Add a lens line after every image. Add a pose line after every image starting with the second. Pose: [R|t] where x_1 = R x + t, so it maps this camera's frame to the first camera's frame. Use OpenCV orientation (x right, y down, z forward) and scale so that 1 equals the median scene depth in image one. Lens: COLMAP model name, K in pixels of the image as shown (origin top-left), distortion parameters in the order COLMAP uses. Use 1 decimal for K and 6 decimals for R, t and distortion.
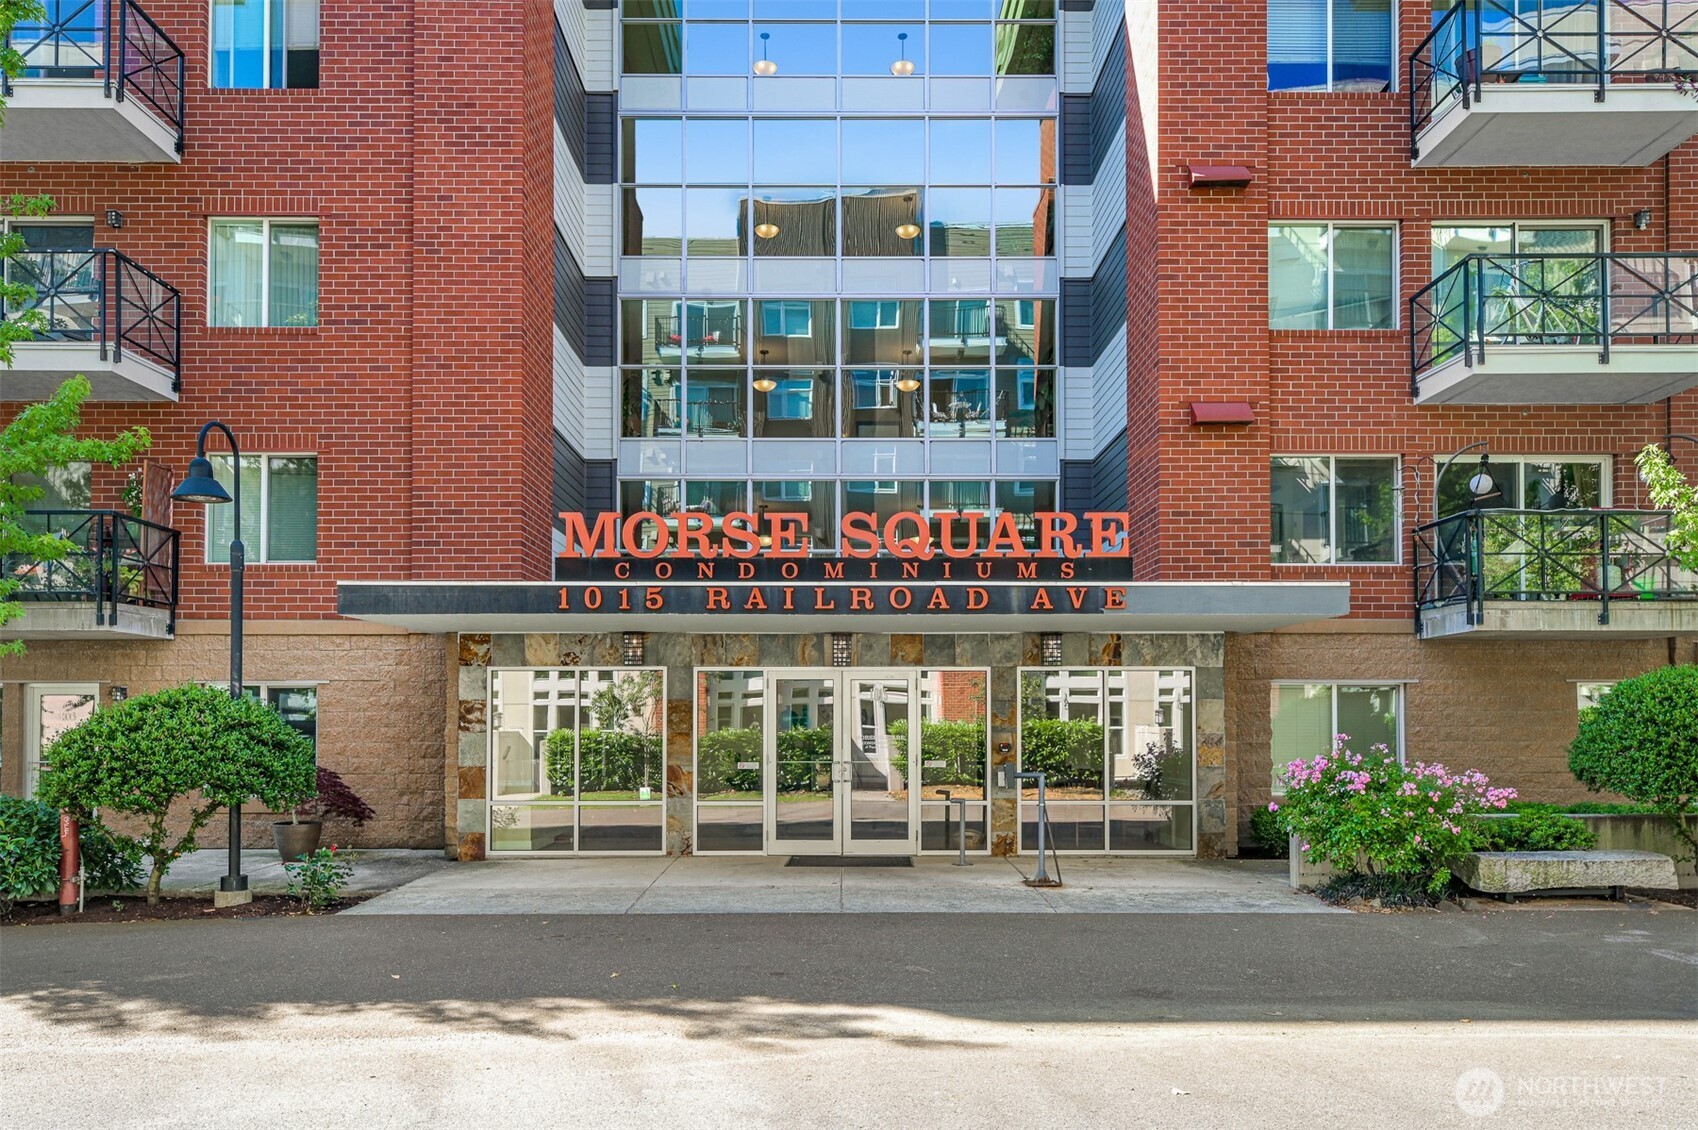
lens RADIAL K [[1128.3, 0, 846.6], [0, 1128.3, 700.2], [0, 0, 1]] dist [0.017380, -0.003764]
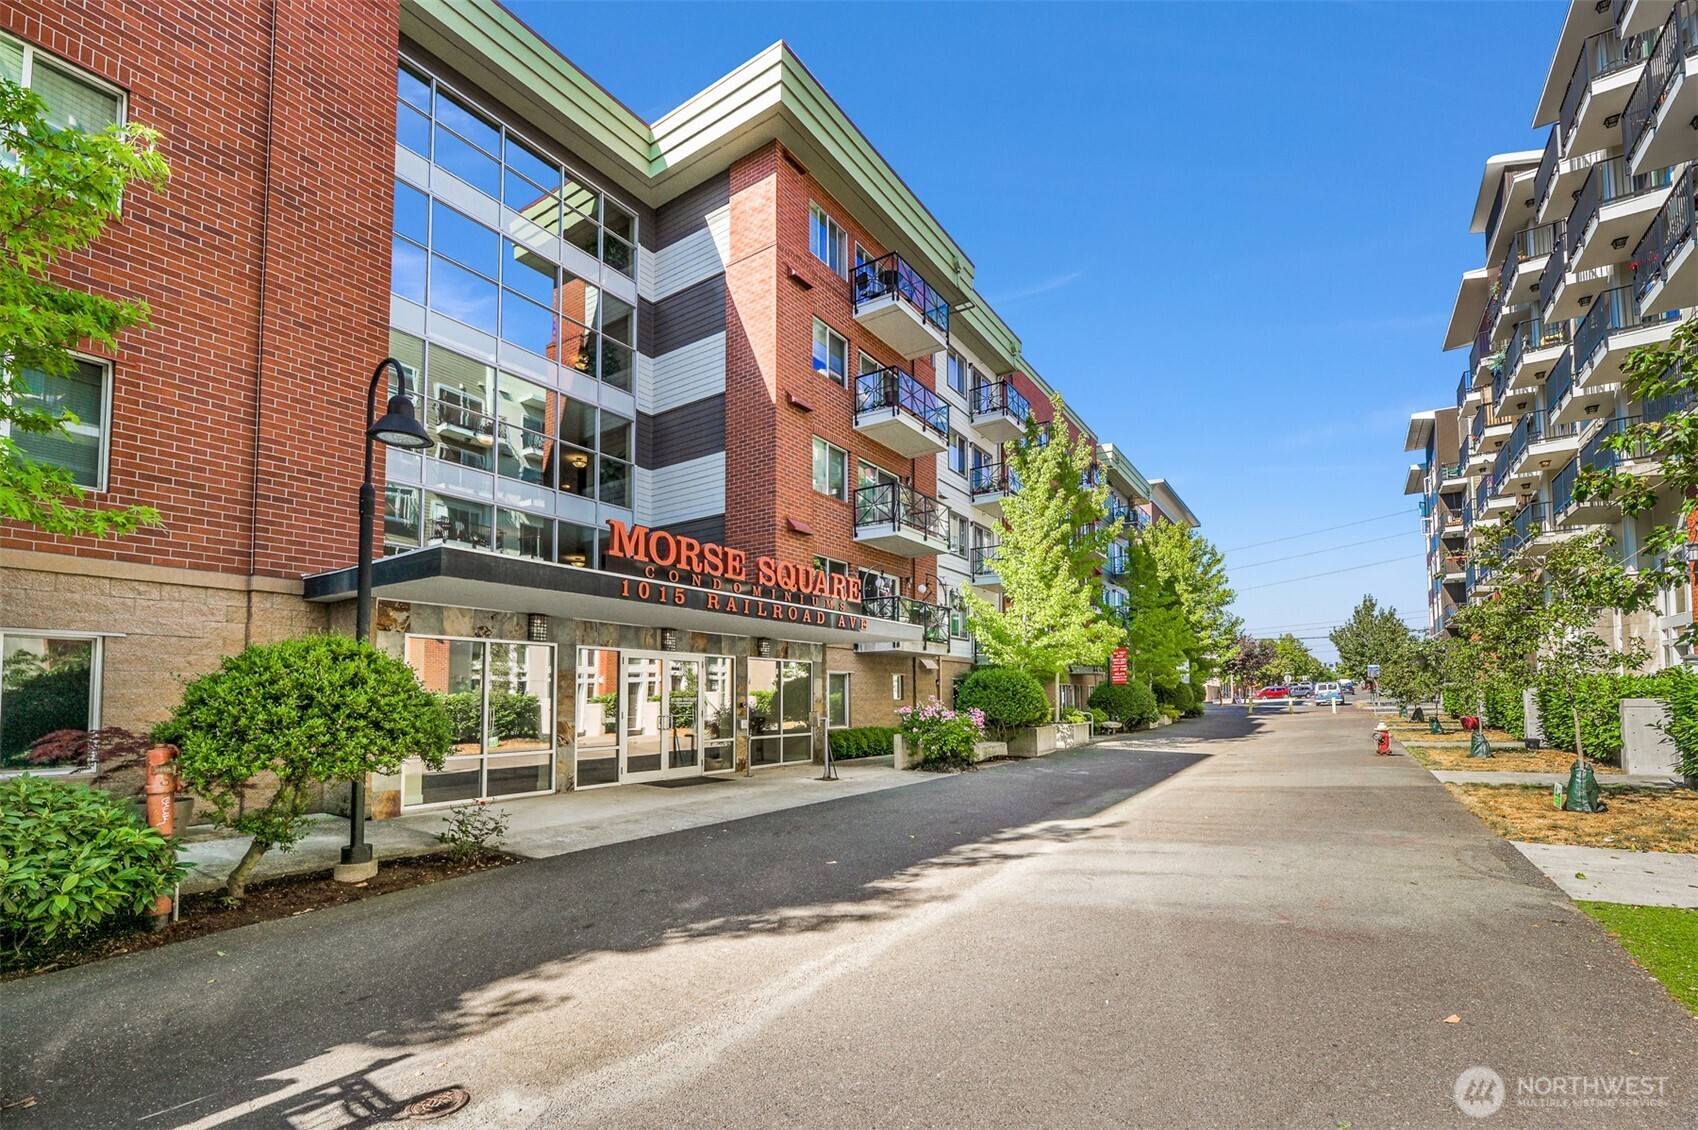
lens RADIAL K [[717.9, 0, 850.5], [0, 717.9, 669.5], [0, 0, 1]] dist [-0.002061, -0.000438]
pose [[0.570622, 0.033142, 0.820544, -0.638631], [-0.015338, 0.999441, -0.029702, 0.018418], [-0.821070, 0.004363, 0.570812, 0.272236]]
